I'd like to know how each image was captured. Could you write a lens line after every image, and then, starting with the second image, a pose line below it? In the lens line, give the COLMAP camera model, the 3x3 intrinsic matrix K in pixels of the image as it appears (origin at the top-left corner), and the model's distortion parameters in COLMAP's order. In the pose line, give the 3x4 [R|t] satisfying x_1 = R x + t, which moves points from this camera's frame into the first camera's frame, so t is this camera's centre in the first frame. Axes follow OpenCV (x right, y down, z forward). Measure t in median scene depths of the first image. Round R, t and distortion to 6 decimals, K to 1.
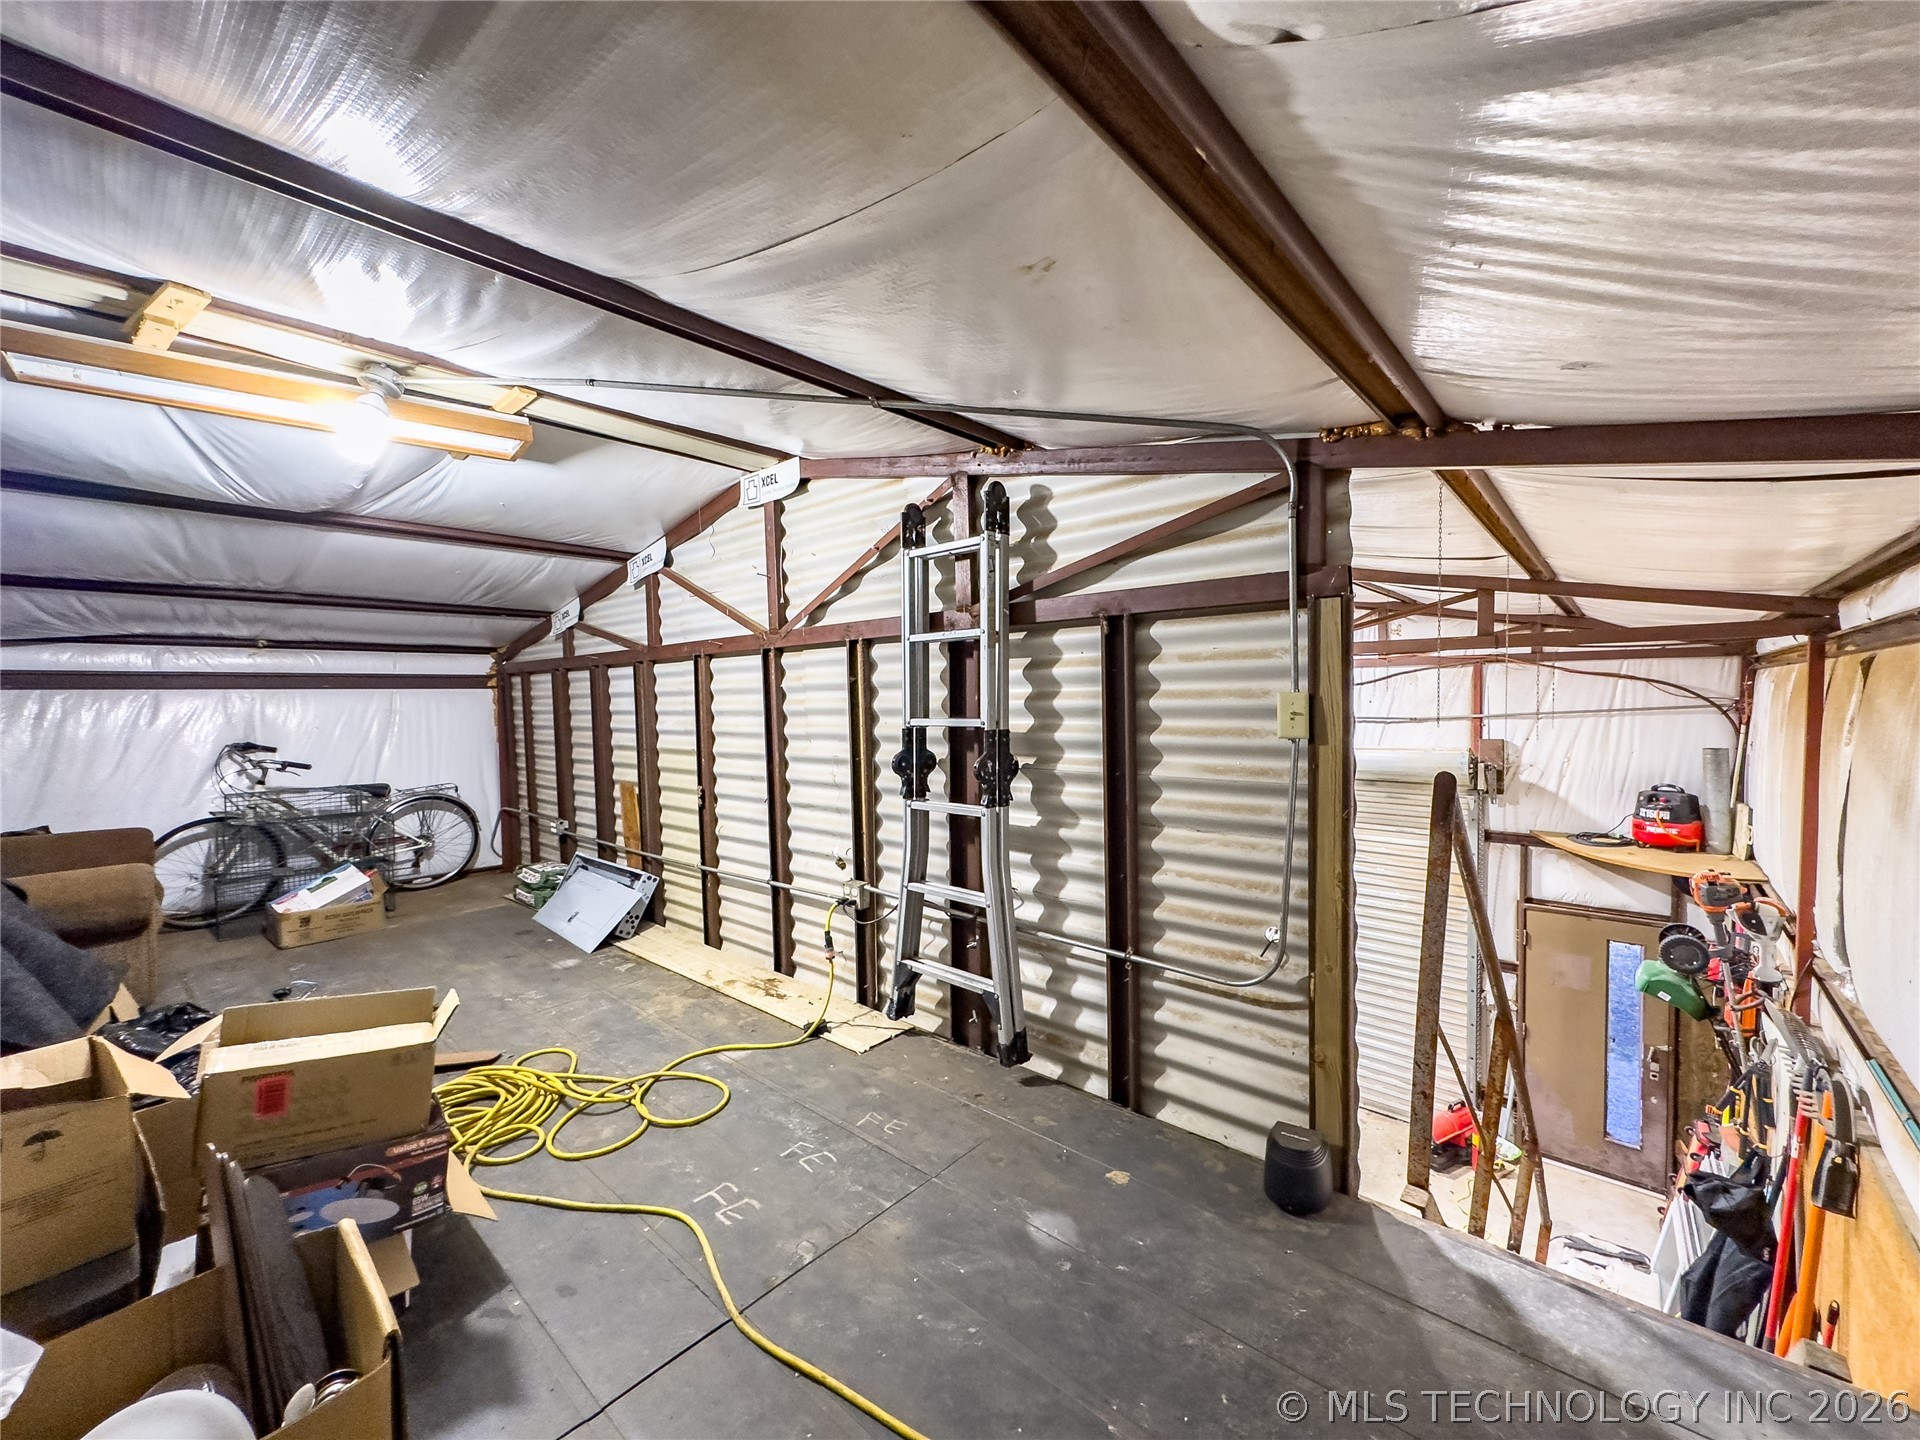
lens RADIAL K [[762.3, 0, 960.0], [0, 762.3, 720.0], [0, 0, 1]] dist [-0.000168, -0.000089]
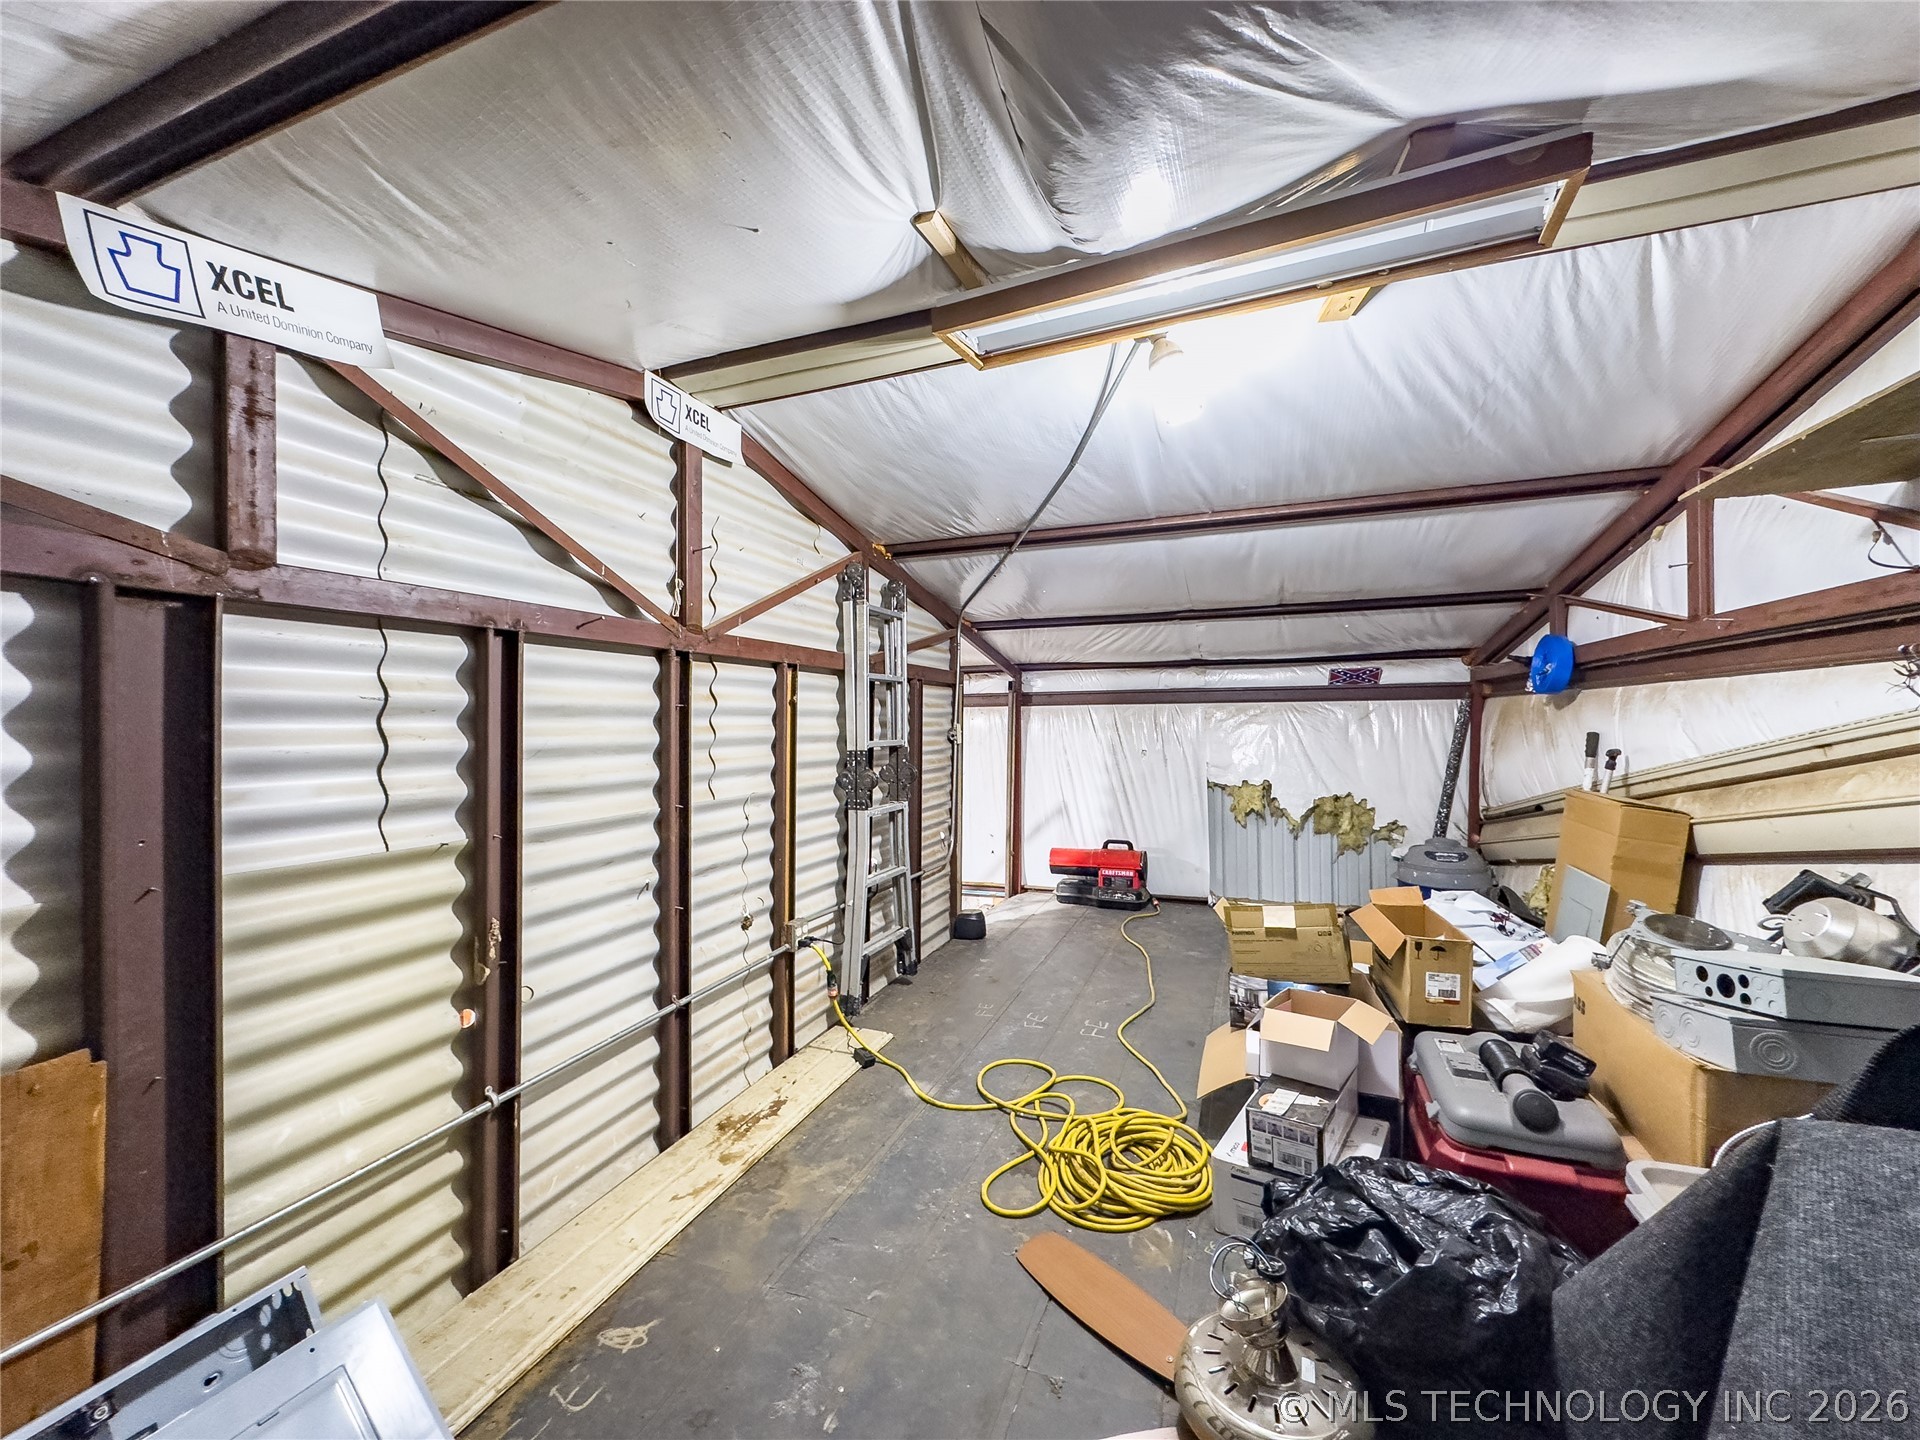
lens RADIAL K [[762.3, 0, 960.0], [0, 762.3, 720.0], [0, 0, 1]] dist [-0.000168, -0.000089]
pose [[-0.351665, 0.023074, 0.935842, -1.958430], [0.044210, 0.998990, -0.008019, -0.030545], [-0.935081, 0.038554, -0.352330, 2.041242]]
